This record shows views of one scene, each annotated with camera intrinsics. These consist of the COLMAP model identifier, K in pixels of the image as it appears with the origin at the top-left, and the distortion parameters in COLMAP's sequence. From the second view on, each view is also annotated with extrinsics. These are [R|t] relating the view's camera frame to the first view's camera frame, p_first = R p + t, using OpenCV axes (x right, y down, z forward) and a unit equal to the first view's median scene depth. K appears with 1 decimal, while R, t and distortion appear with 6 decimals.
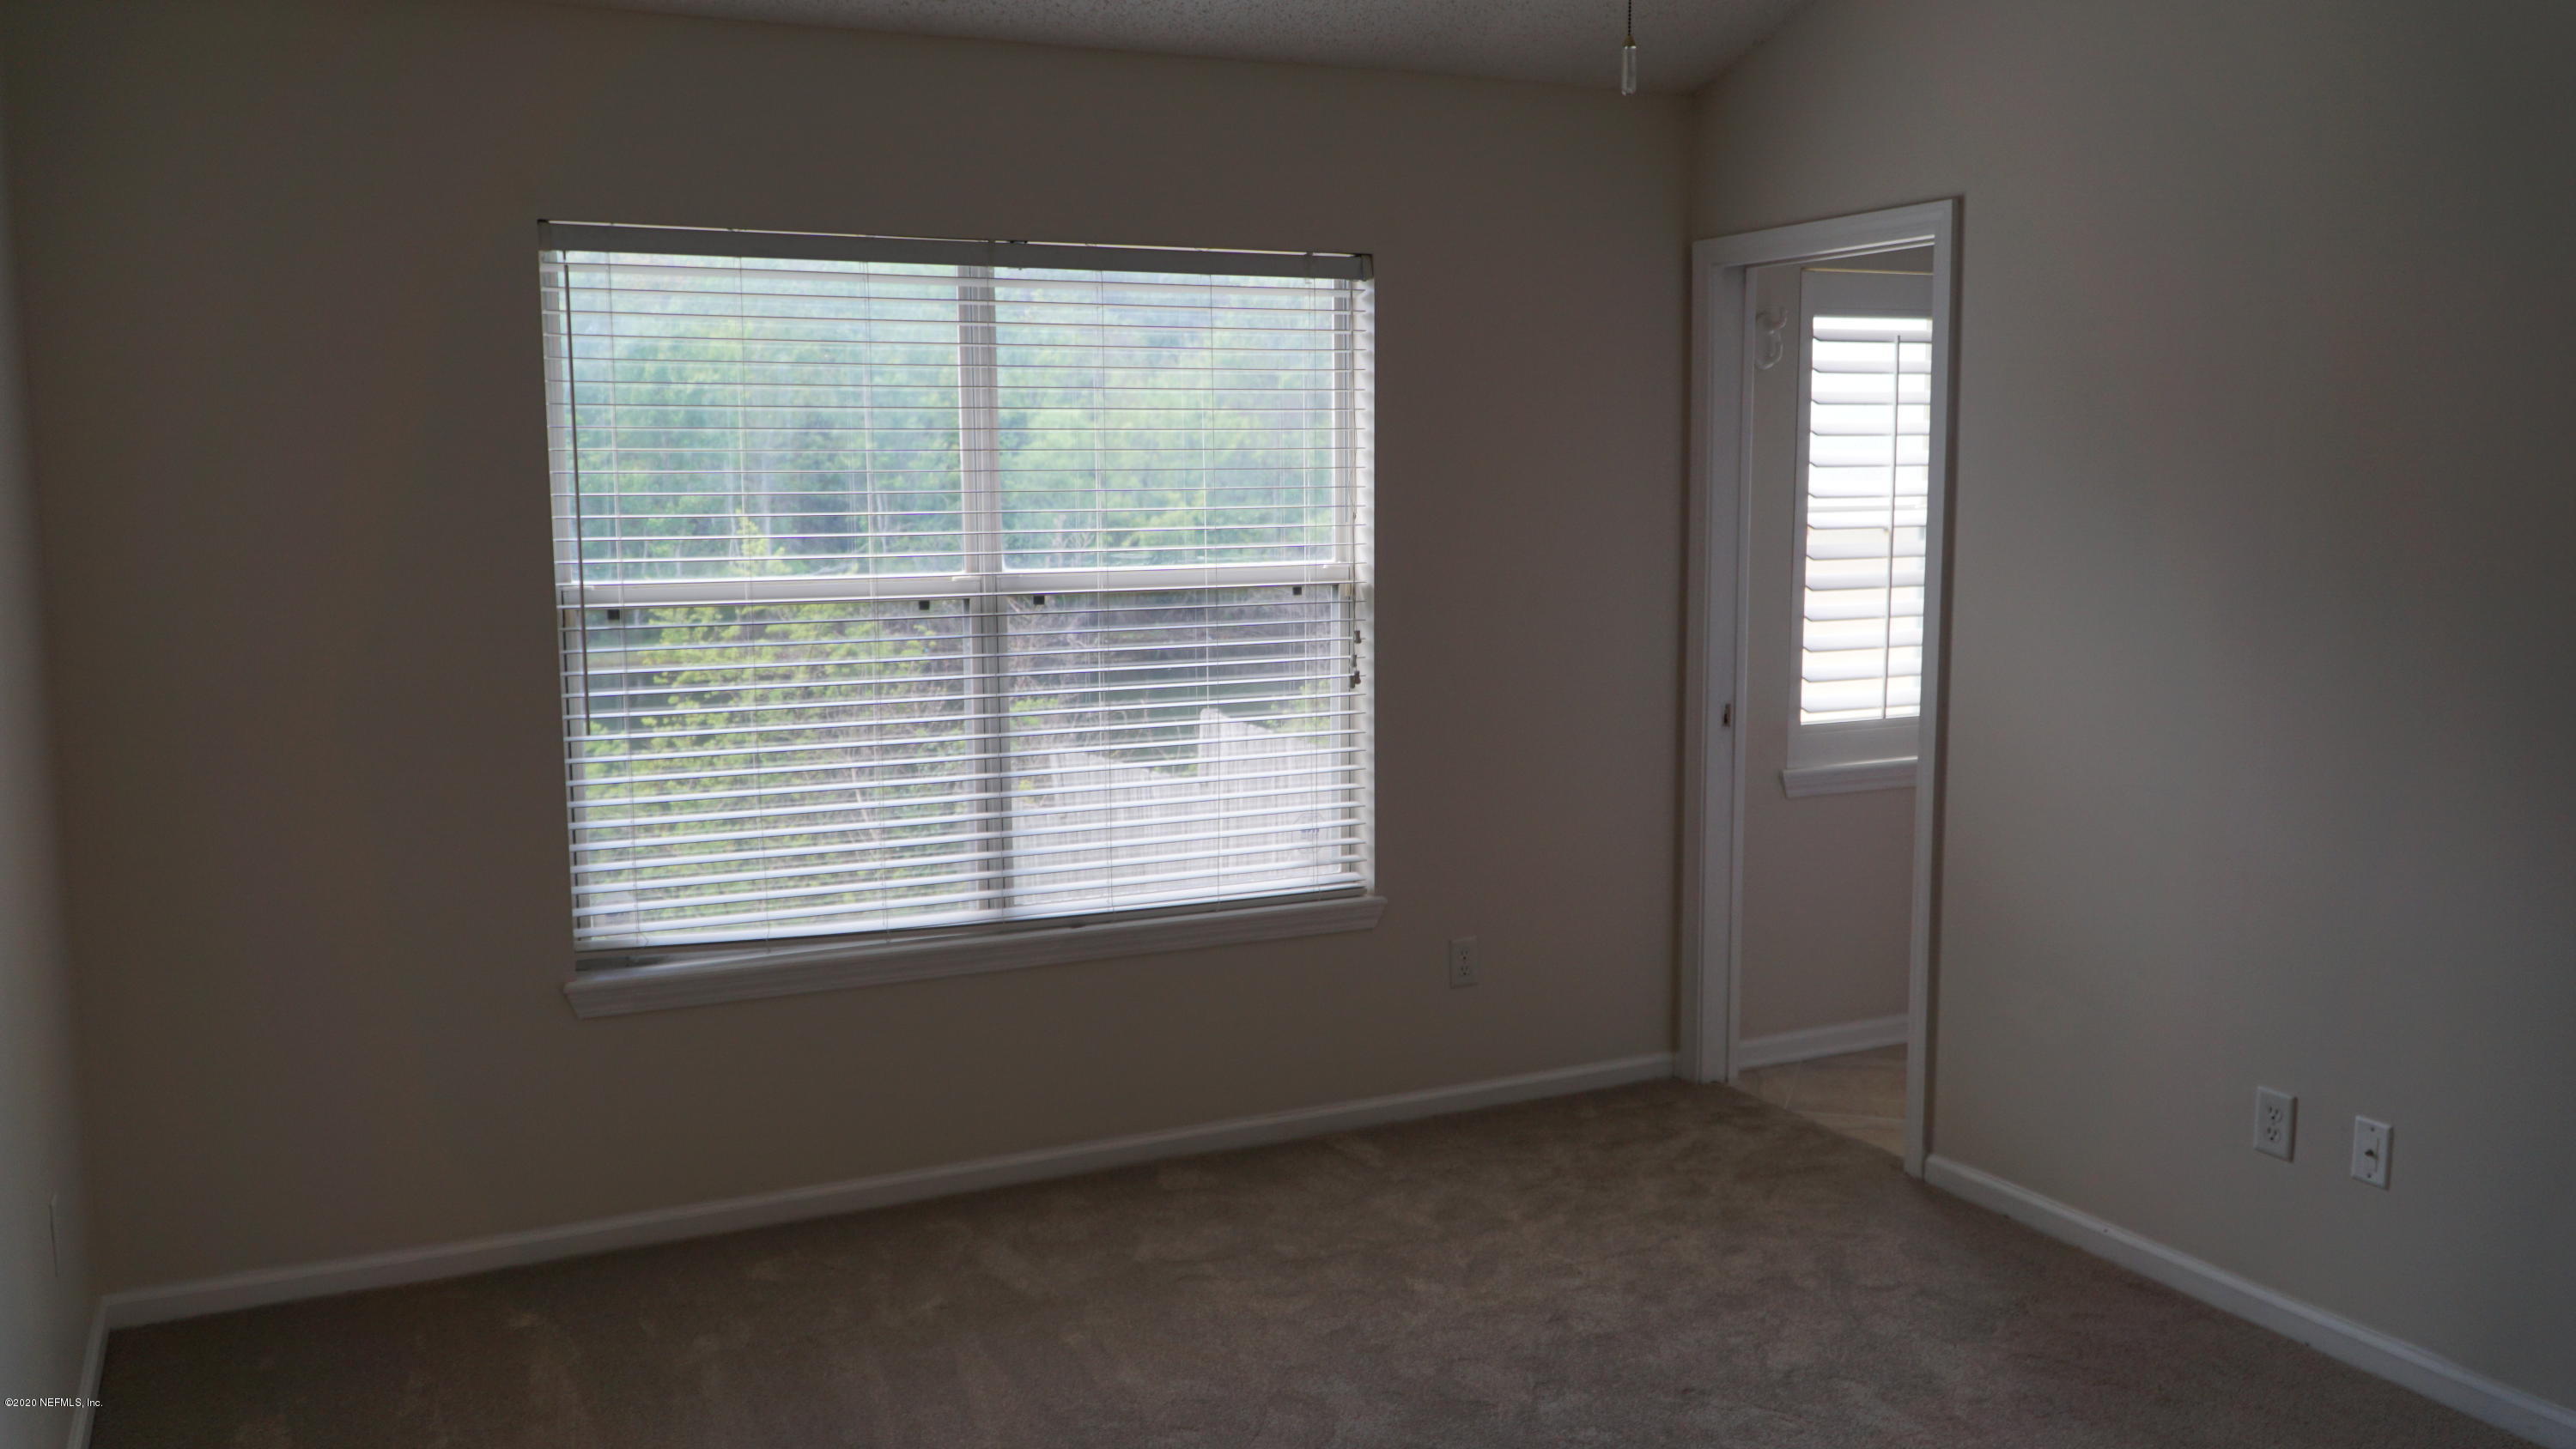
lens RADIAL K [[2051.2, 0, 1277.9], [0, 2051.2, 734.4], [0, 0, 1]] dist [0.002000, -0.005958]
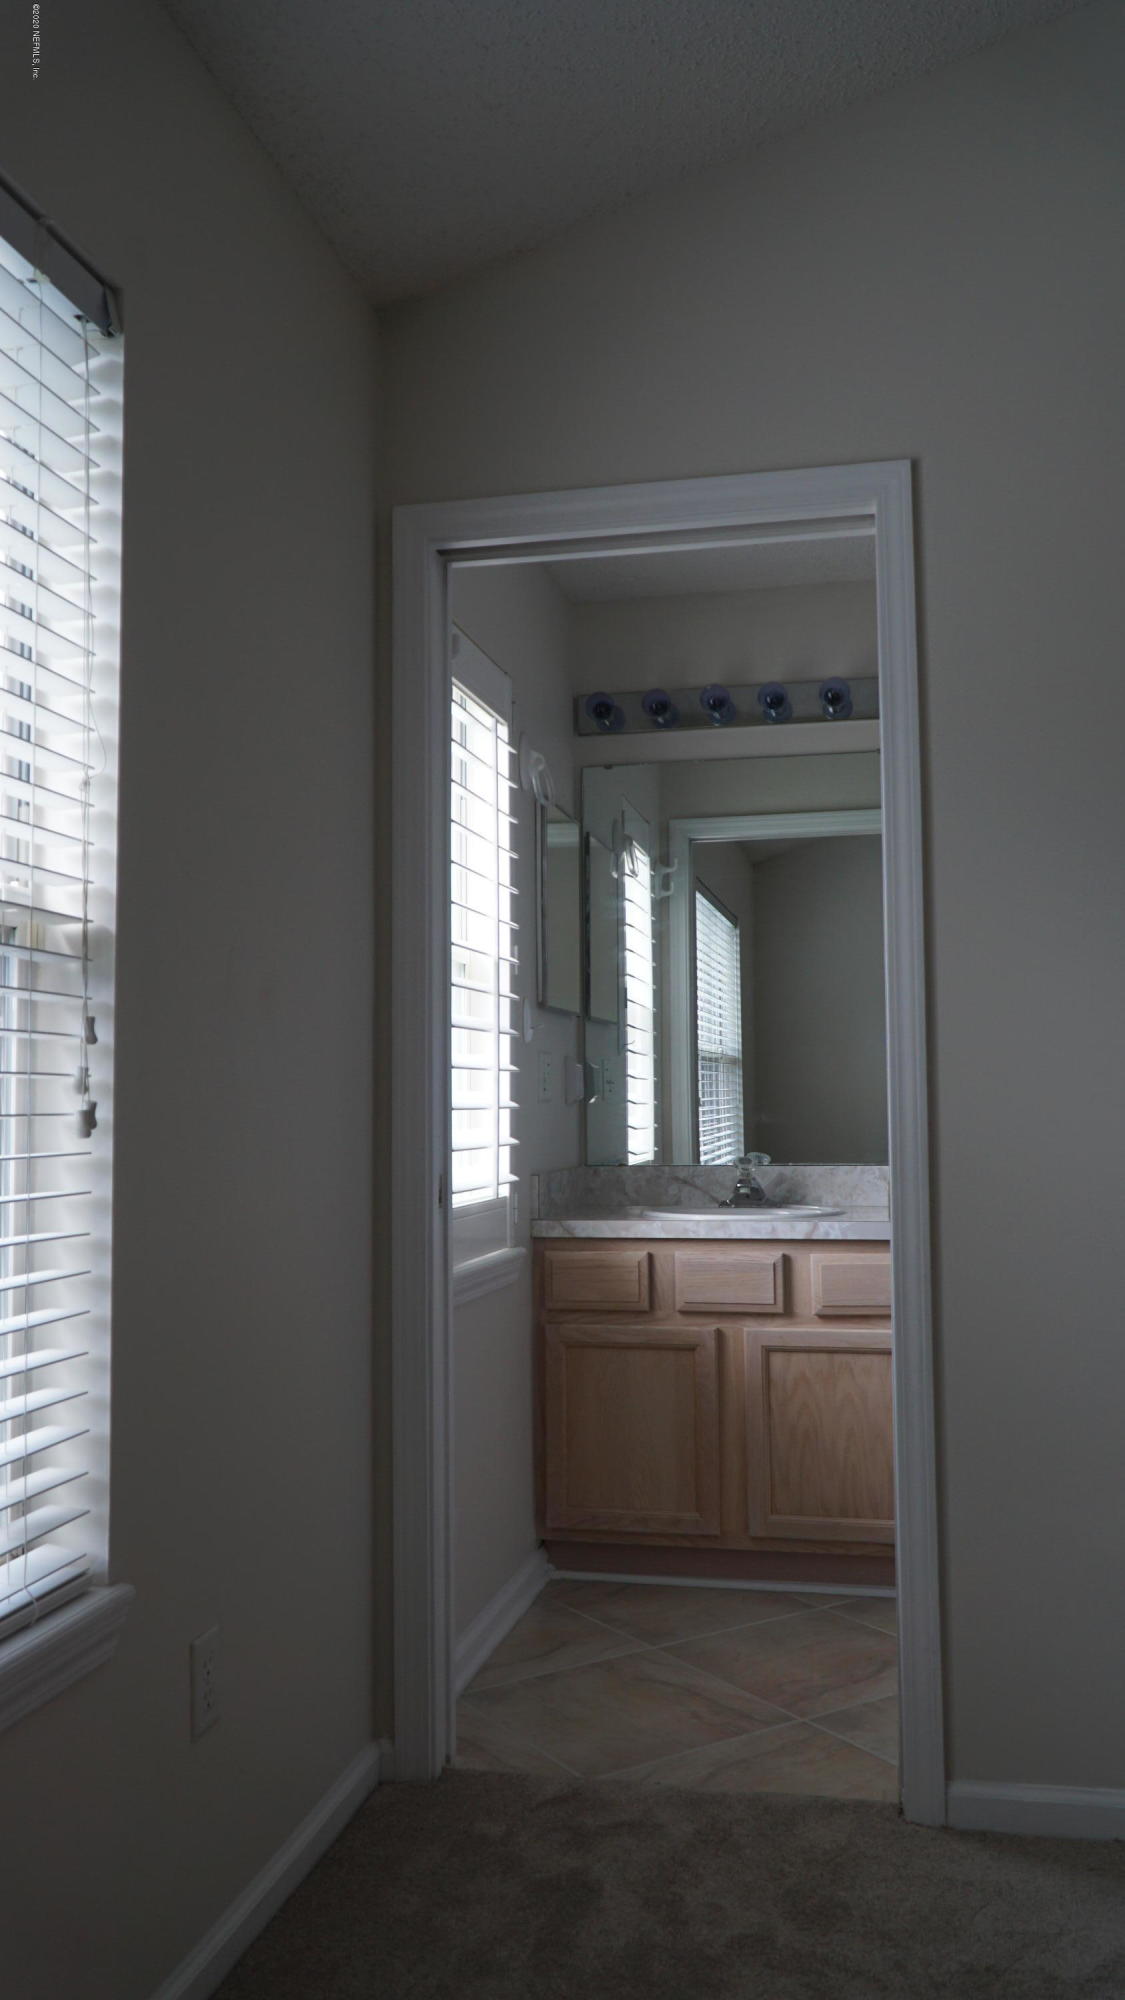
lens RADIAL K [[1592.8, 0, 570.5], [0, 1592.8, 992.6], [0, 0, 1]] dist [0.002000, -0.005958]
pose [[0.623523, 0.056470, 0.779763, -0.193938], [0.104839, 0.982340, -0.154974, 0.013684], [-0.774744, 0.178379, 0.606591, 0.728609]]
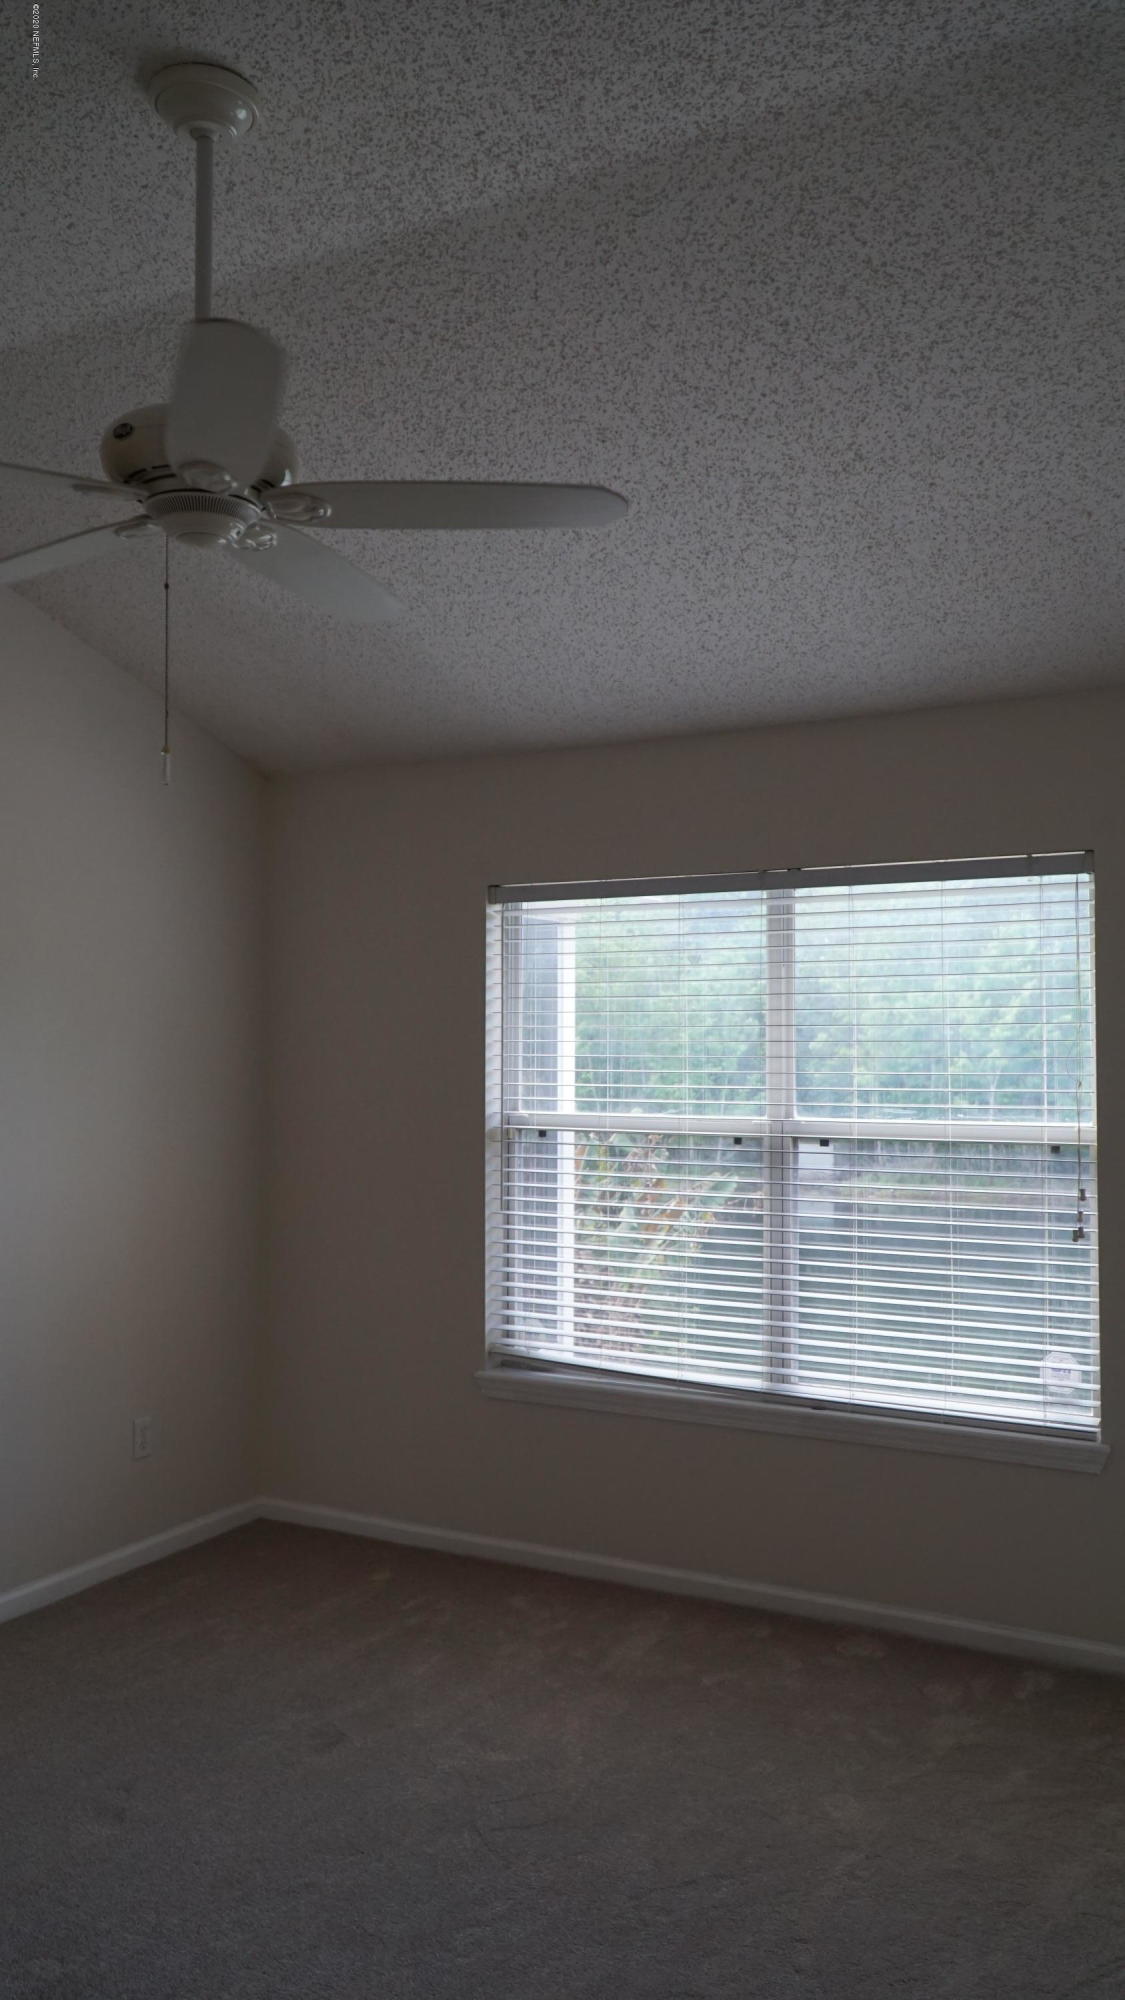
lens RADIAL K [[1592.8, 0, 549.1], [0, 1592.8, 990.7], [0, 0, 1]] dist [0.002000, -0.005958]
pose [[0.582642, -0.017821, -0.812533, 0.597878], [-0.108751, 0.989059, -0.099675, -0.042503], [0.805420, 0.146439, 0.574330, 0.287857]]
